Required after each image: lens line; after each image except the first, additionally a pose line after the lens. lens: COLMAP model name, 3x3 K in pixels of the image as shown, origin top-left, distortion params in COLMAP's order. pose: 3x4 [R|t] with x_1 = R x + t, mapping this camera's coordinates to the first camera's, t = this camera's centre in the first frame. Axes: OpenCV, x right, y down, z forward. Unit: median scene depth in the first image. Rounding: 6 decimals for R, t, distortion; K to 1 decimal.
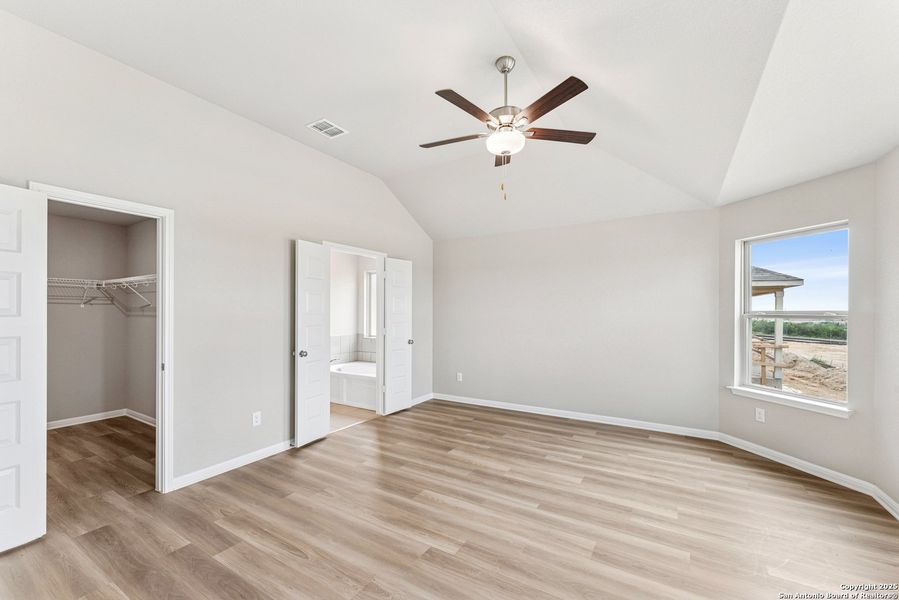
lens RADIAL K [[368.8, 0, 448.6], [0, 368.8, 307.3], [0, 0, 1]] dist [-0.001342, -0.000104]
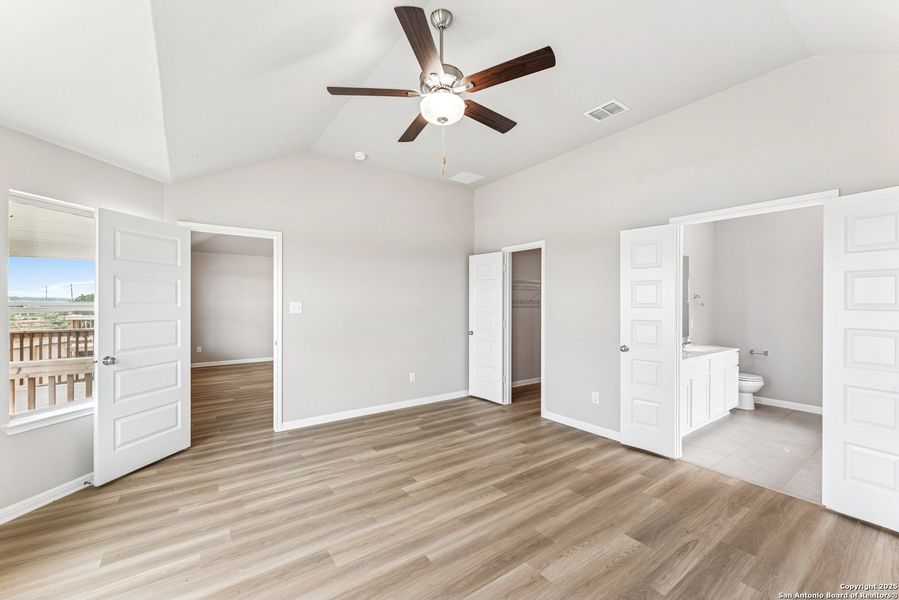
lens RADIAL K [[363.9, 0, 449.5], [0, 363.9, 300.0], [0, 0, 1]] dist [-0.001060, -0.000053]
pose [[-0.383855, -0.009647, -0.923343, 0.844921], [0.010007, 0.999843, -0.014607, 0.011538], [0.923339, -0.014846, -0.383698, 1.216784]]
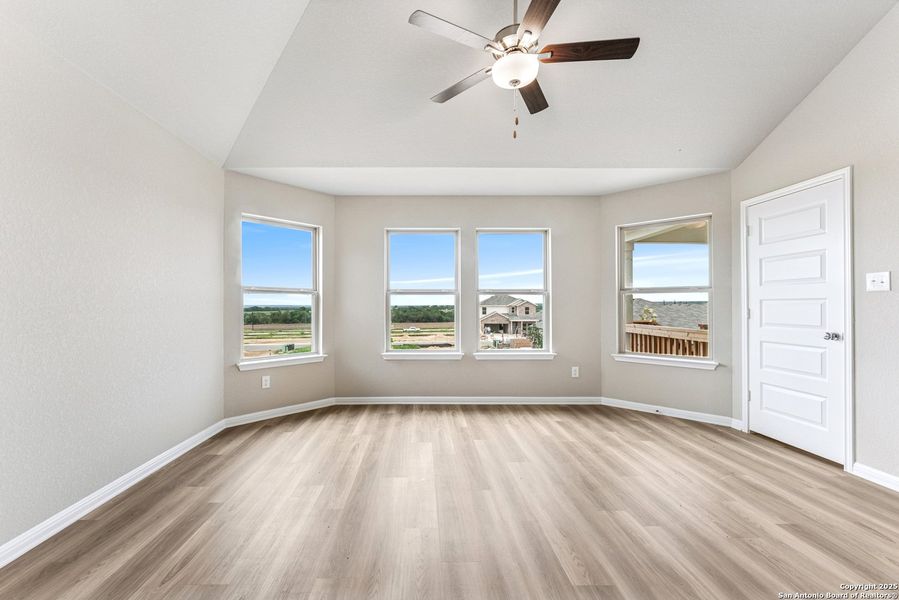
lens RADIAL K [[379.3, 0, 424.6], [0, 379.3, 303.3], [0, 0, 1]] dist [-0.002370, -0.000250]
pose [[-0.533882, 0.004532, 0.845547, -0.419280], [-0.010340, 0.999876, -0.011887, 0.086763], [-0.845496, -0.015089, -0.533769, 1.479310]]
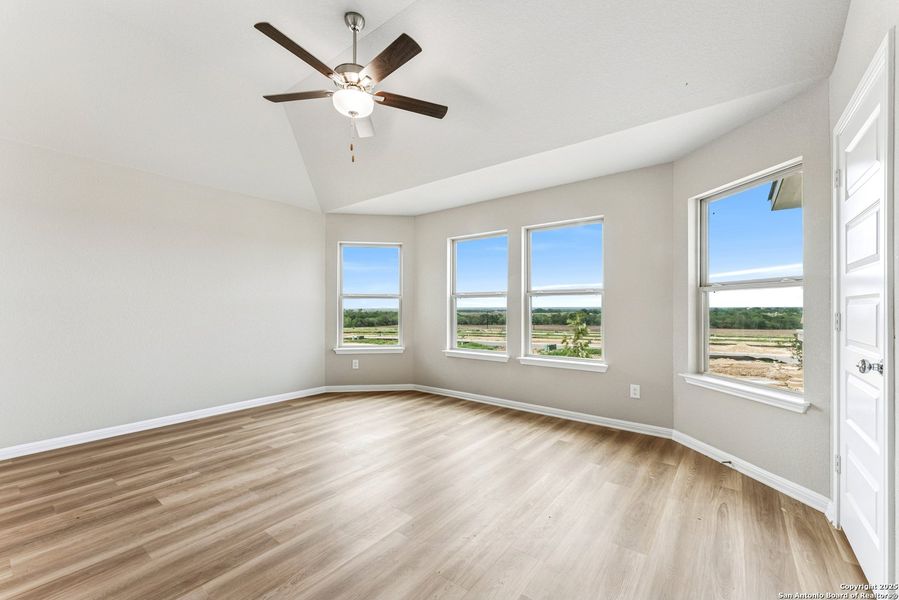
lens RADIAL K [[368.8, 0, 448.6], [0, 368.8, 307.3], [0, 0, 1]] dist [-0.001342, -0.000104]
pose [[0.106669, 0.000902, 0.994294, -0.702277], [-0.011418, 0.999935, 0.000318, 0.075538], [-0.994229, -0.011386, 0.106673, 0.587576]]
